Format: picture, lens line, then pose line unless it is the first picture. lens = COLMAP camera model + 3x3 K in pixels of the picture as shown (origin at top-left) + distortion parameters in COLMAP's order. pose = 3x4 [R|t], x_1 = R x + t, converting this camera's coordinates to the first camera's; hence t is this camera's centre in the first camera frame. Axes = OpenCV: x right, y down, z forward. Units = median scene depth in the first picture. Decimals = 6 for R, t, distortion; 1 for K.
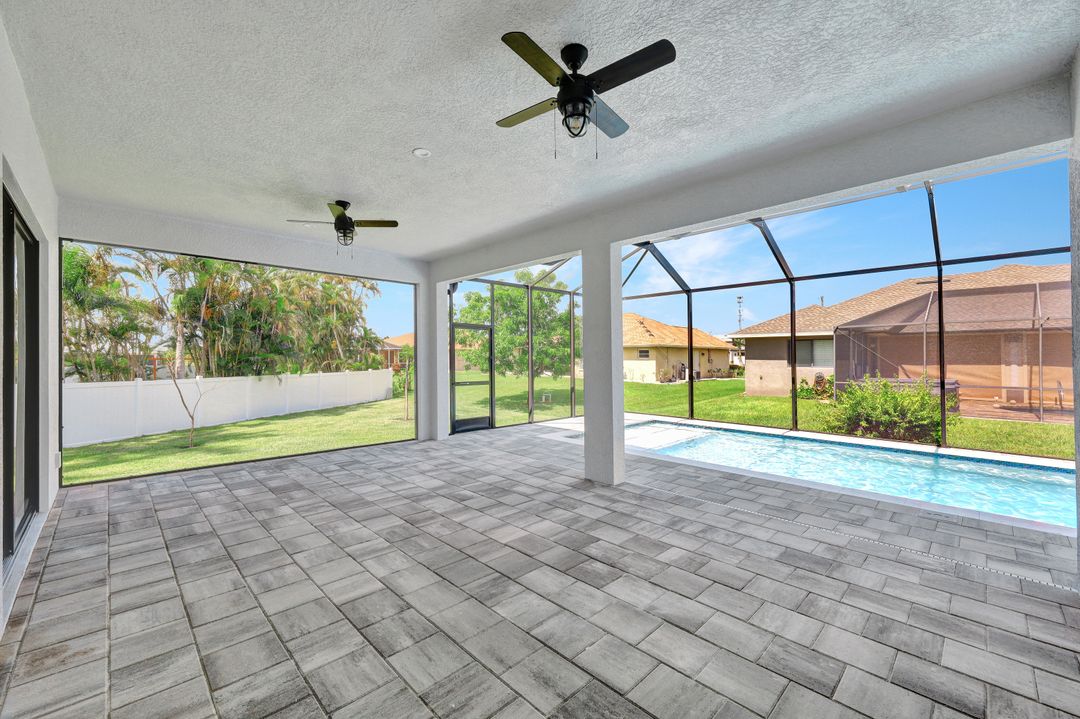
lens RADIAL K [[437.8, 0, 546.2], [0, 437.8, 355.2], [0, 0, 1]] dist [-0.005887, 0.000877]
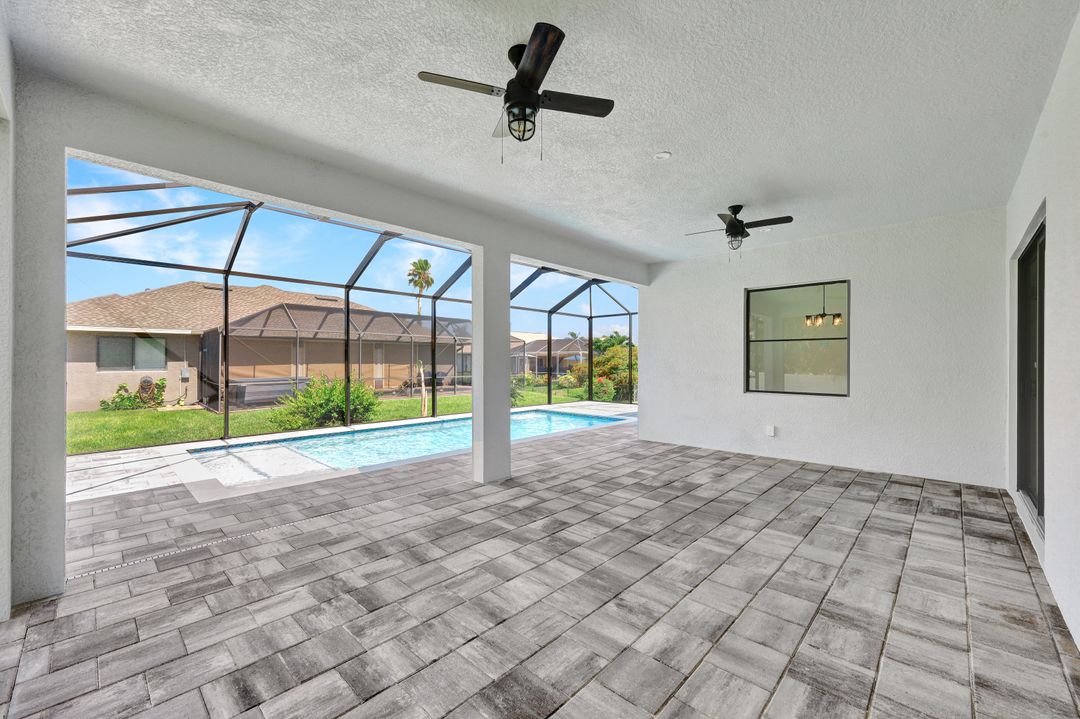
lens RADIAL K [[437.8, 0, 537.2], [0, 437.8, 362.0], [0, 0, 1]] dist [-0.005887, 0.000877]
pose [[-0.019957, -0.006786, 0.999778, -1.139515], [-0.005682, 0.999962, 0.006674, 0.004657], [-0.999785, -0.005548, -0.019995, 1.157858]]
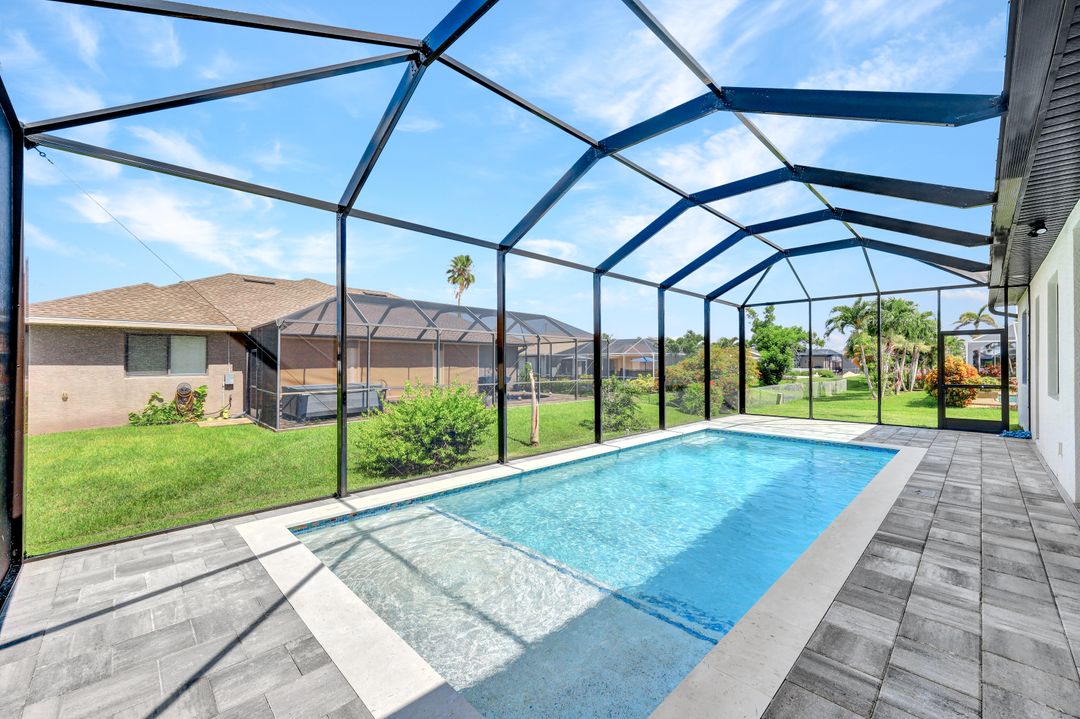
lens RADIAL K [[437.8, 0, 539.6], [0, 437.8, 359.4], [0, 0, 1]] dist [-0.005887, 0.000877]
pose [[0.007738, 0.004343, 0.999961, -0.300389], [-0.004694, 0.999980, -0.004307, 0.010949], [-0.999959, -0.004660, 0.007759, 1.988591]]
